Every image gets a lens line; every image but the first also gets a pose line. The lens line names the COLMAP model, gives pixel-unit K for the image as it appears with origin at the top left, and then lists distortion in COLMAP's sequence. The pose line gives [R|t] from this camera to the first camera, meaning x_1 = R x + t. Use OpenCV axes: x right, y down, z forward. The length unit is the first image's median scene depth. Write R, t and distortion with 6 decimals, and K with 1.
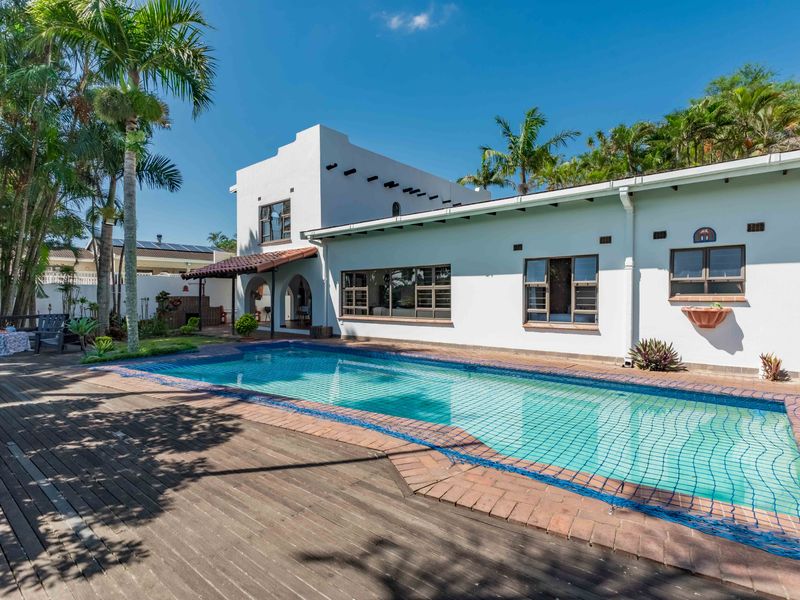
lens RADIAL K [[417.6, 0, 396.8], [0, 417.6, 299.9], [0, 0, 1]] dist [0.001947, -0.000433]
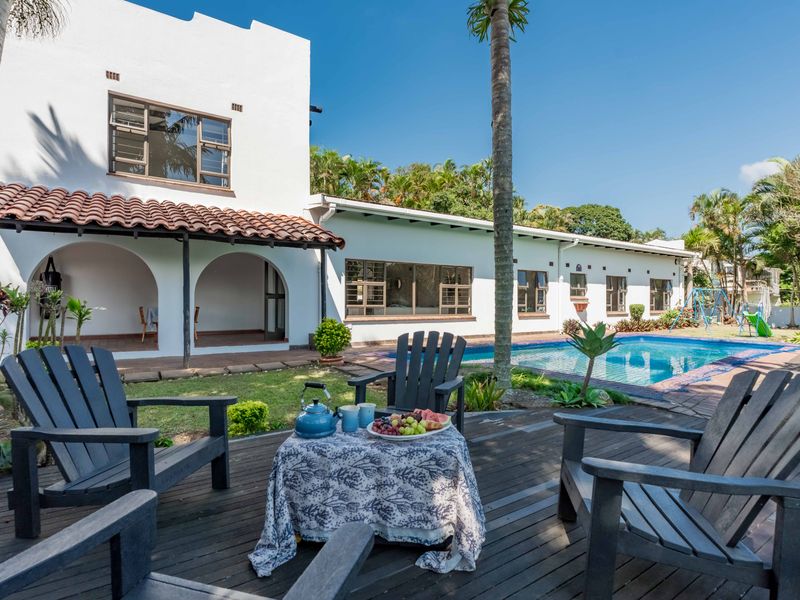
lens RADIAL K [[417.6, 0, 396.8], [0, 417.6, 299.9], [0, 0, 1]] dist [0.001947, -0.000433]
pose [[0.285353, -0.004791, 0.958410, -0.850230], [-0.008815, 0.999932, 0.007623, -0.000848], [-0.958382, -0.010623, 0.285292, 0.701753]]
